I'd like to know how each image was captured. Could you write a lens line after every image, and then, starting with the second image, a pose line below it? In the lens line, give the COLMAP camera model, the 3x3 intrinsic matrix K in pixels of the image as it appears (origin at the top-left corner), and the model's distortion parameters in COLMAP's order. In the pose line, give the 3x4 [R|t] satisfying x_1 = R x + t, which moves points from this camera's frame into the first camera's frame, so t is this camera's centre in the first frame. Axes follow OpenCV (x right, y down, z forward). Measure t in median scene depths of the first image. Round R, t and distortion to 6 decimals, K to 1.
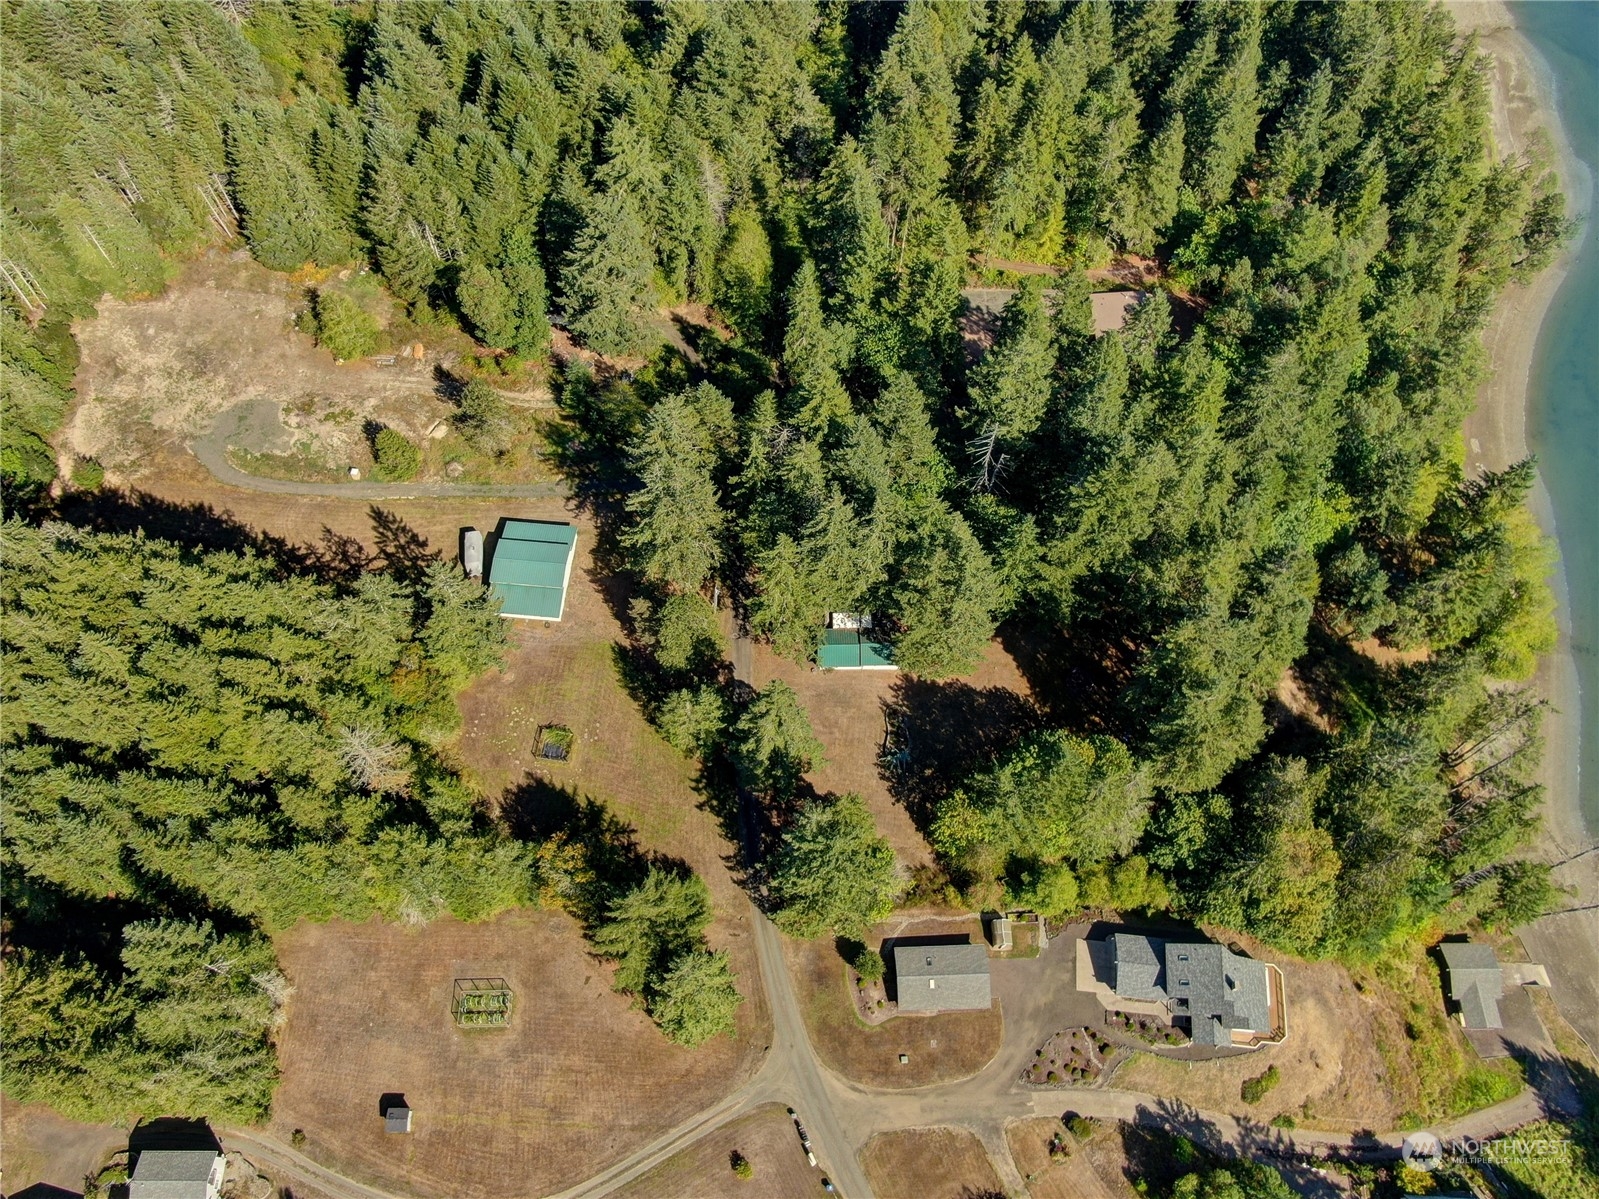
lens RADIAL K [[1210.2, 0, 799.5], [0, 1210.2, 599.5], [0, 0, 1]] dist [0.002698, 0.001627]
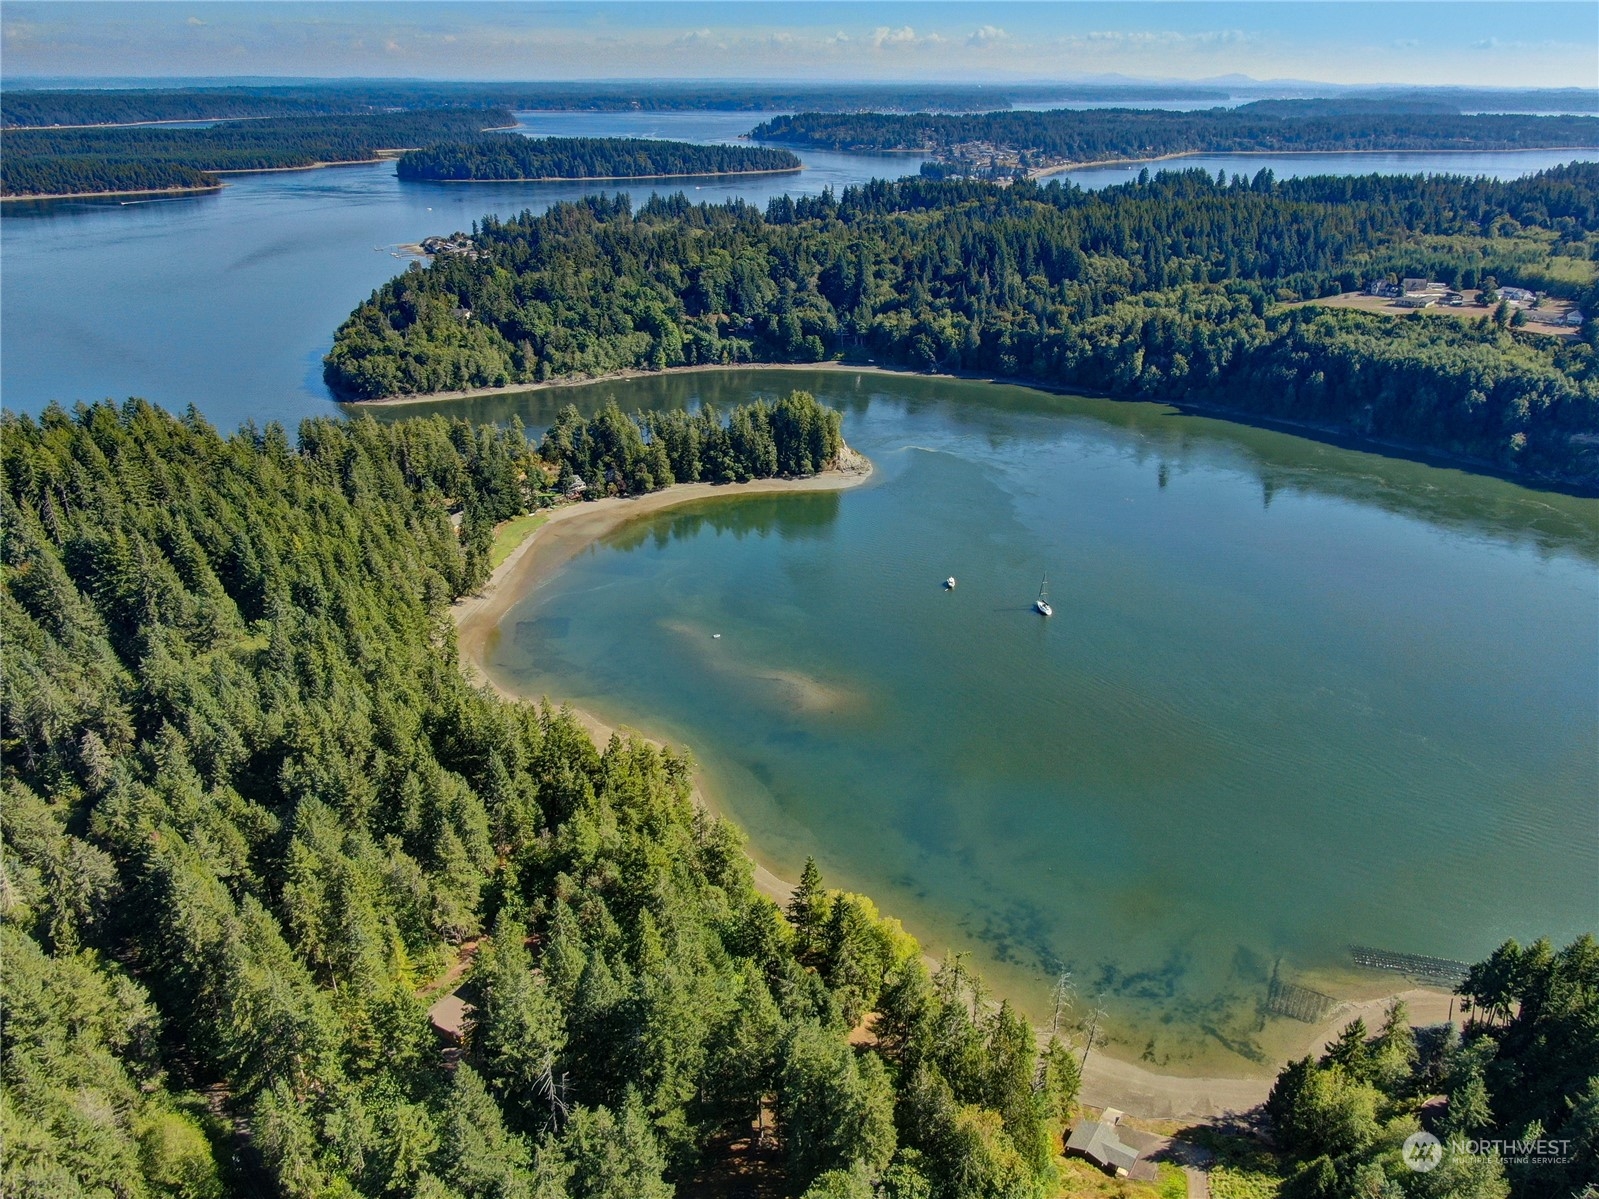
lens RADIAL K [[1210.2, 0, 799.5], [0, 1210.2, 599.5], [0, 0, 1]] dist [0.002698, 0.001627]
pose [[0.561734, -0.346242, 0.751380, -0.378346], [0.733097, 0.629247, -0.258104, 0.049217], [-0.383437, 0.695820, 0.607298, -0.054952]]
